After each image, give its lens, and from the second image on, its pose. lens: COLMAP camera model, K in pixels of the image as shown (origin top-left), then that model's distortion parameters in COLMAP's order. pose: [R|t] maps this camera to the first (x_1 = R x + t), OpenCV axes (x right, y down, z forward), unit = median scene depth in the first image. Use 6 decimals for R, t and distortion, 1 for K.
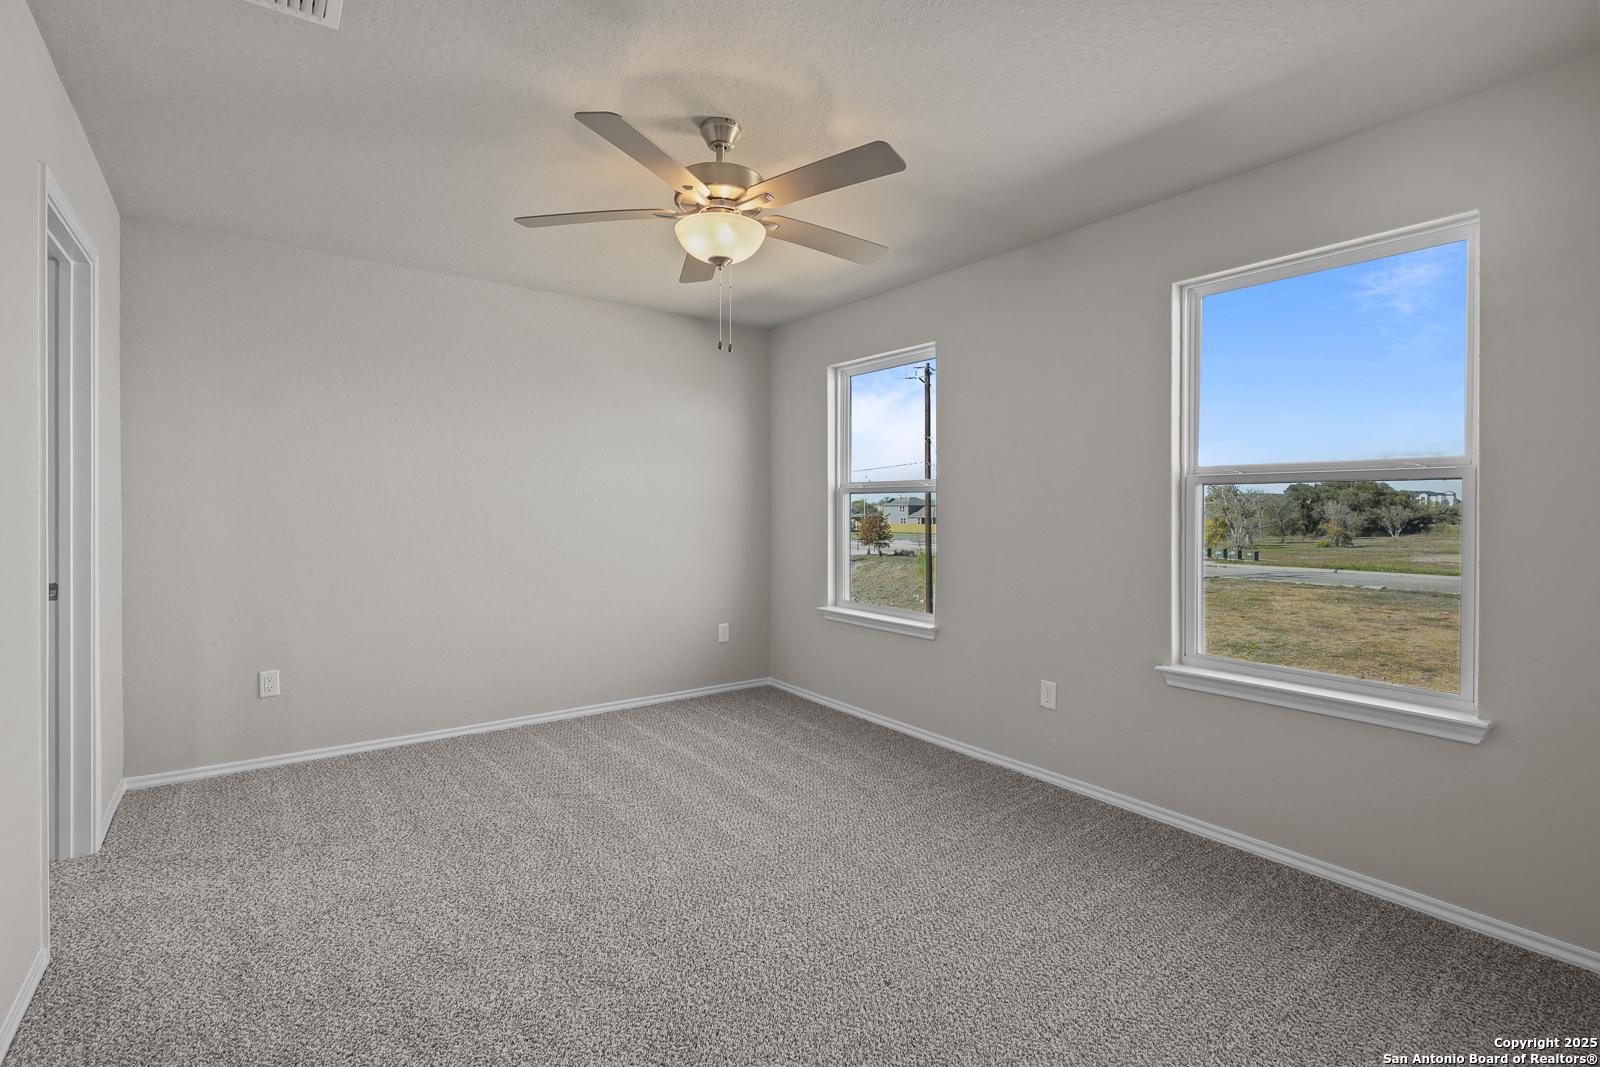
lens RADIAL K [[743.7, 0, 800.8], [0, 743.7, 524.3], [0, 0, 1]] dist [-0.004133, -0.000168]
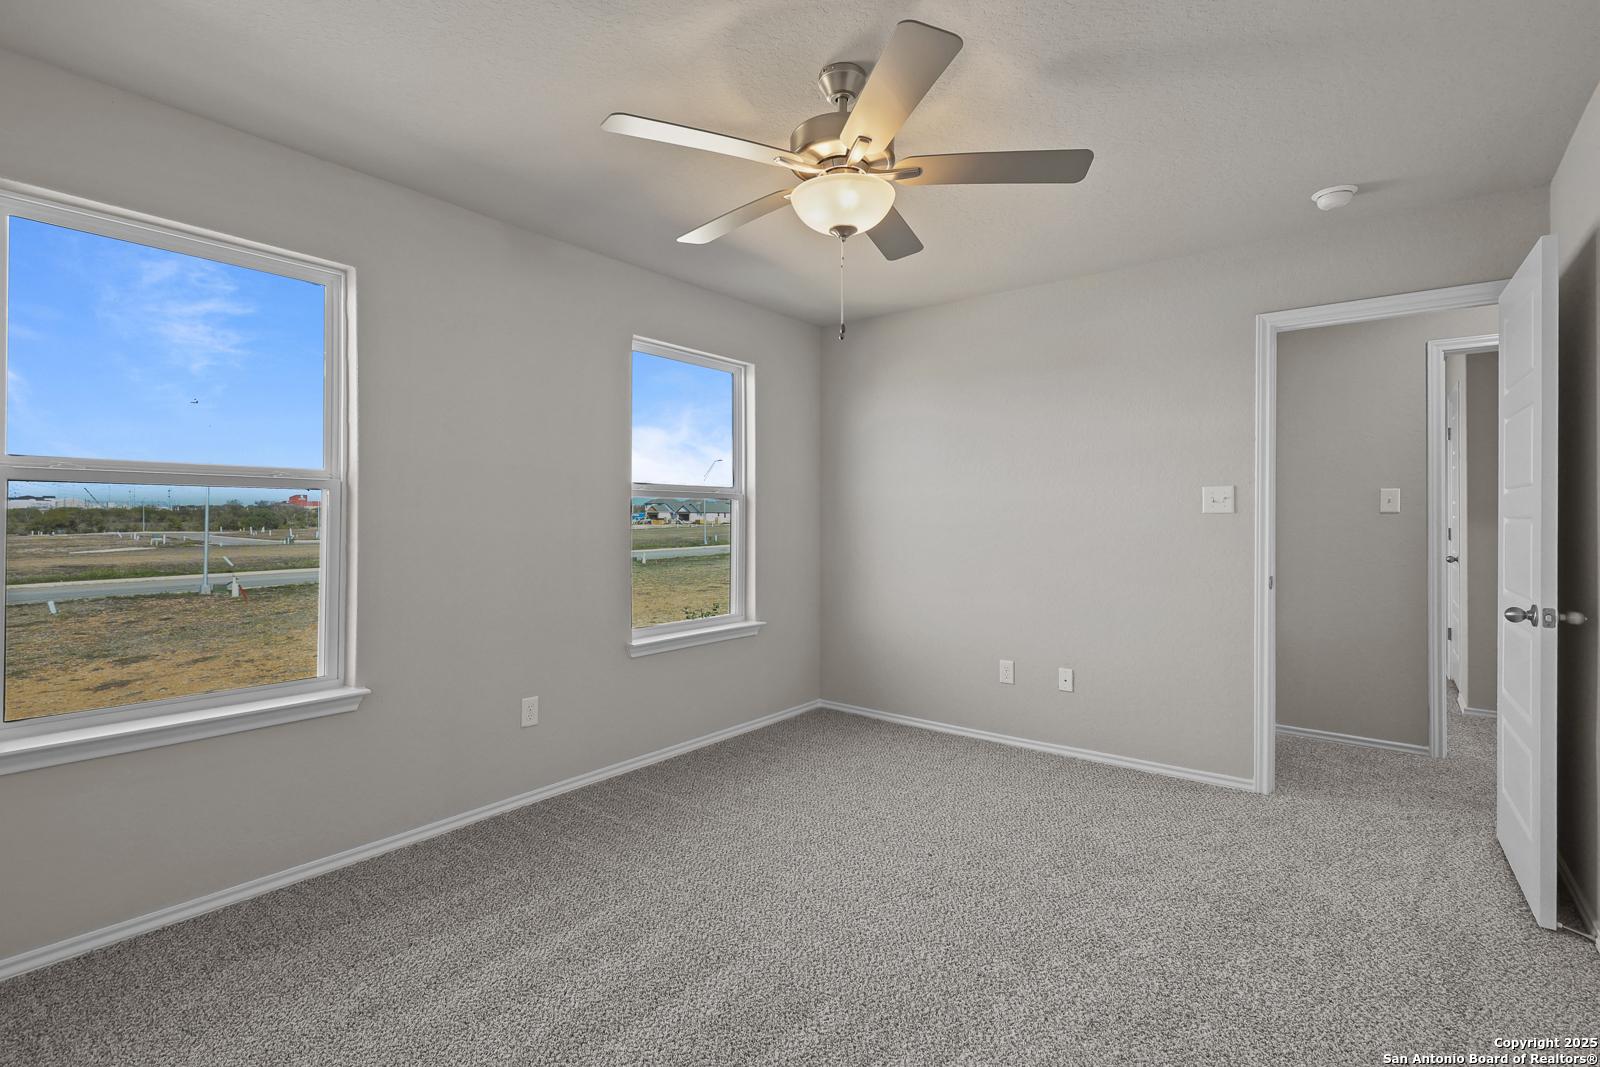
lens RADIAL K [[743.7, 0, 800.8], [0, 743.7, 524.3], [0, 0, 1]] dist [-0.004133, -0.000168]
pose [[-0.272786, -0.007463, 0.962046, -0.400069], [0.019622, 0.999719, 0.013319, -0.007690], [-0.961874, 0.022511, -0.272563, 0.553855]]
